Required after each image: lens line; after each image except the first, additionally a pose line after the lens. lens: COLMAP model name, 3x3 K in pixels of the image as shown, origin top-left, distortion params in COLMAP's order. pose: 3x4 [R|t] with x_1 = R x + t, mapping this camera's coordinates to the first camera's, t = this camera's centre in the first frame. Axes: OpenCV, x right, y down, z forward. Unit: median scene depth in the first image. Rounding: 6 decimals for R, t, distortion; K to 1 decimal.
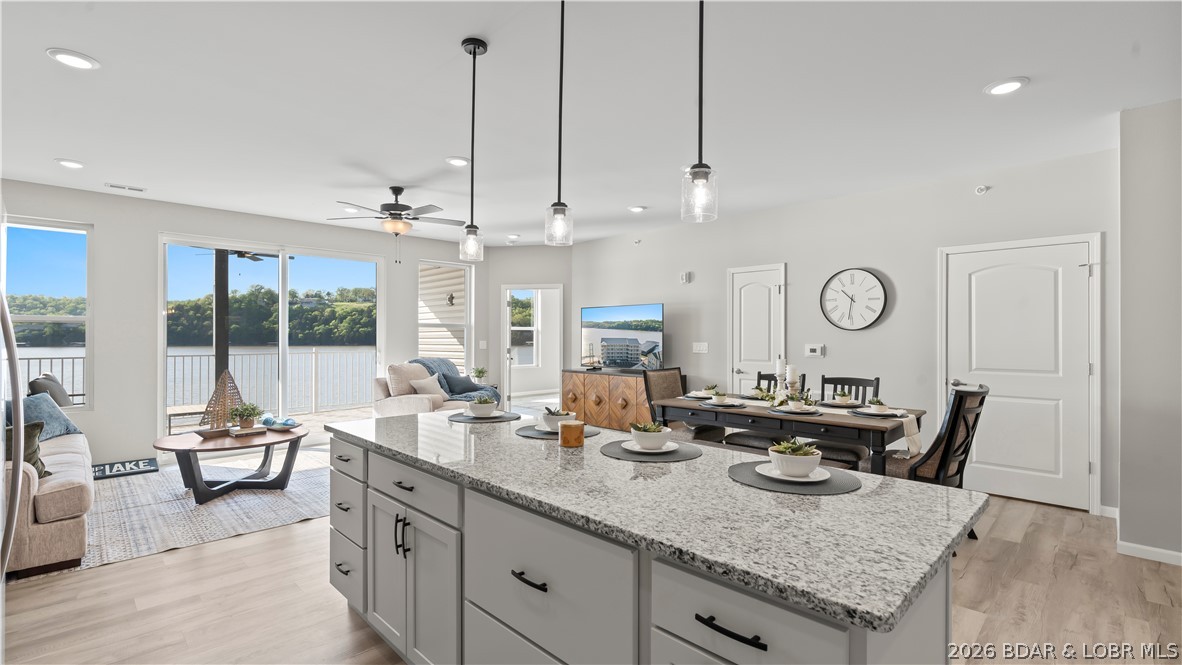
lens RADIAL K [[530.0, 0, 591.0], [0, 530.0, 332.5], [0, 0, 1]] dist [-0.009842, 0.000981]
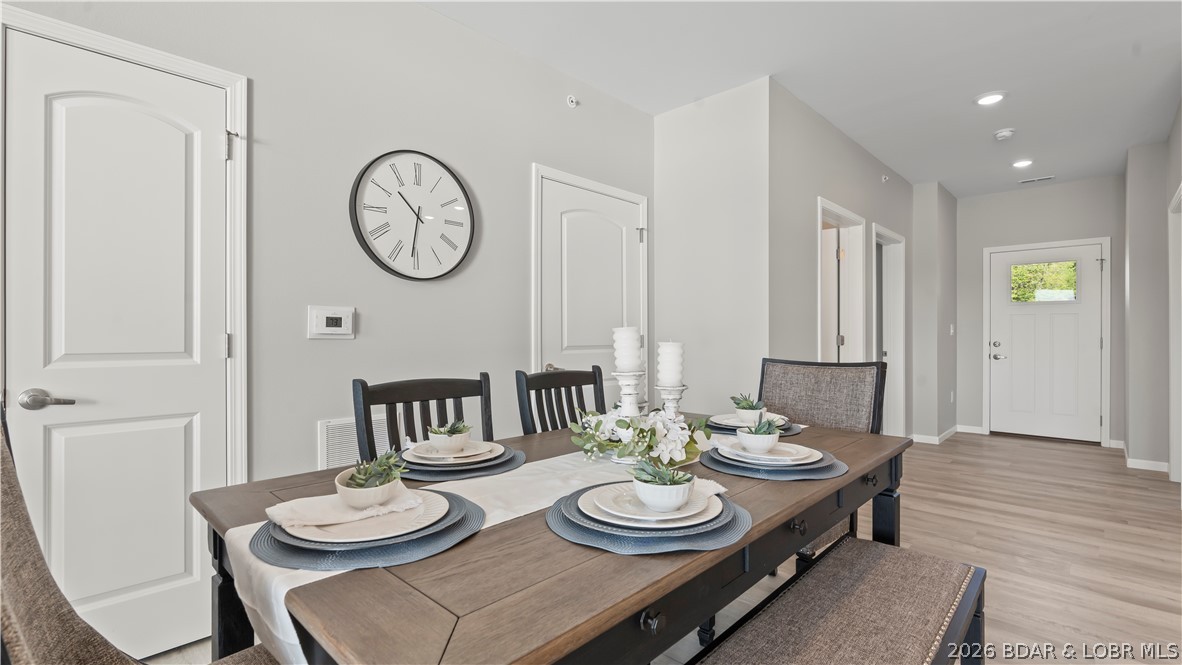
lens RADIAL K [[530.0, 0, 591.0], [0, 530.0, 332.5], [0, 0, 1]] dist [-0.009842, 0.000981]
pose [[-0.029188, -0.010207, 0.999522, 0.002913], [-0.019155, 0.999770, 0.009650, 0.035198], [-0.999390, -0.018864, -0.029377, 0.827259]]
